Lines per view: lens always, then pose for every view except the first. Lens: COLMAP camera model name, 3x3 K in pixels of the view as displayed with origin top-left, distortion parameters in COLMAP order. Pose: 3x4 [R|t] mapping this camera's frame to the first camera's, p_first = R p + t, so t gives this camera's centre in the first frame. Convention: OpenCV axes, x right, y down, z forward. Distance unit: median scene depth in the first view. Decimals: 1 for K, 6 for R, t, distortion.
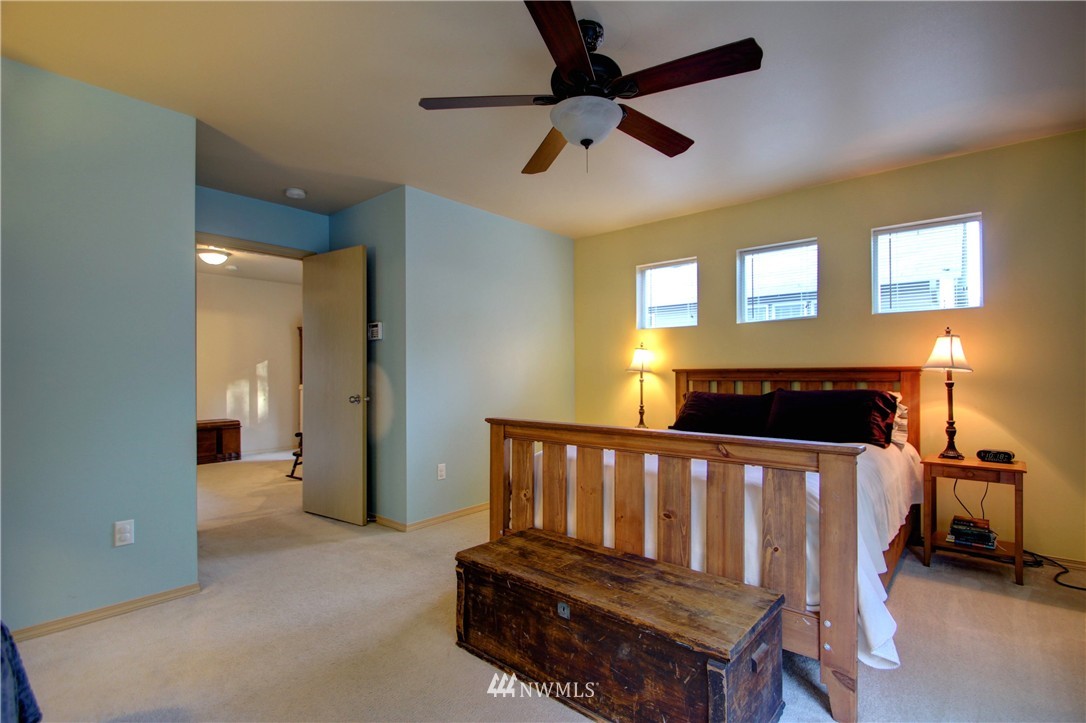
lens RADIAL K [[505.9, 0, 551.1], [0, 505.9, 369.6], [0, 0, 1]] dist [0.008963, -0.013878]
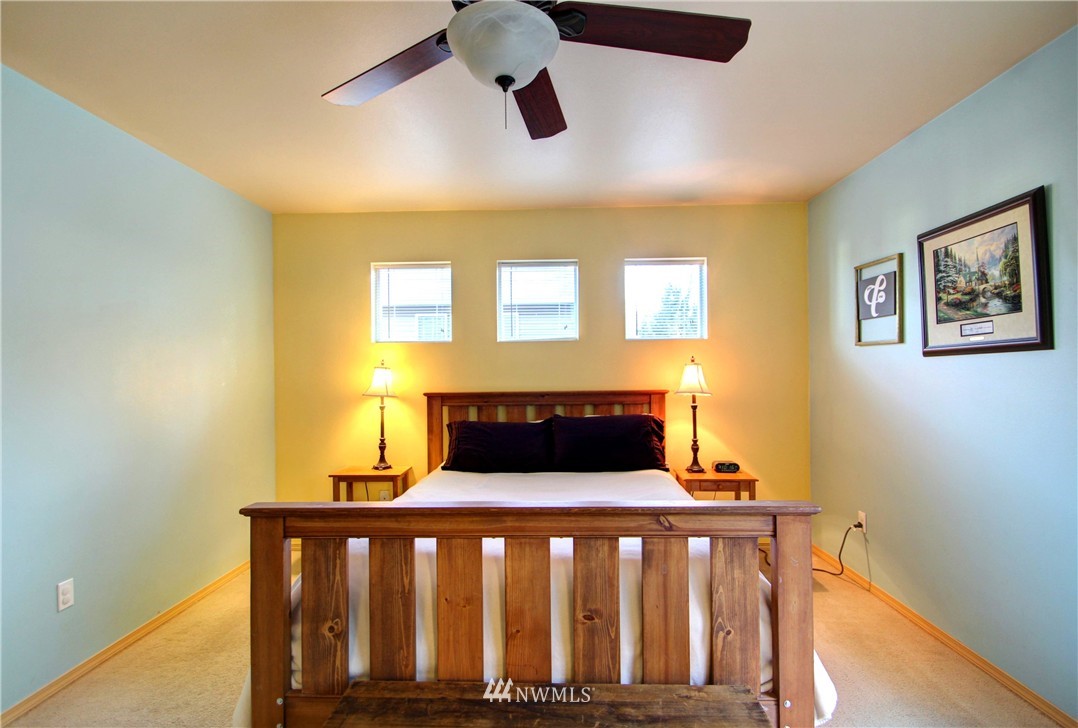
lens RADIAL K [[523.6, 0, 537.9], [0, 523.6, 369.7], [0, 0, 1]] dist [0.004729, 0.000355]
pose [[0.782844, -0.001469, 0.622216, -0.279052], [0.003529, 0.999992, -0.002078, -0.068531], [-0.622207, 0.003823, 0.782843, 0.393769]]
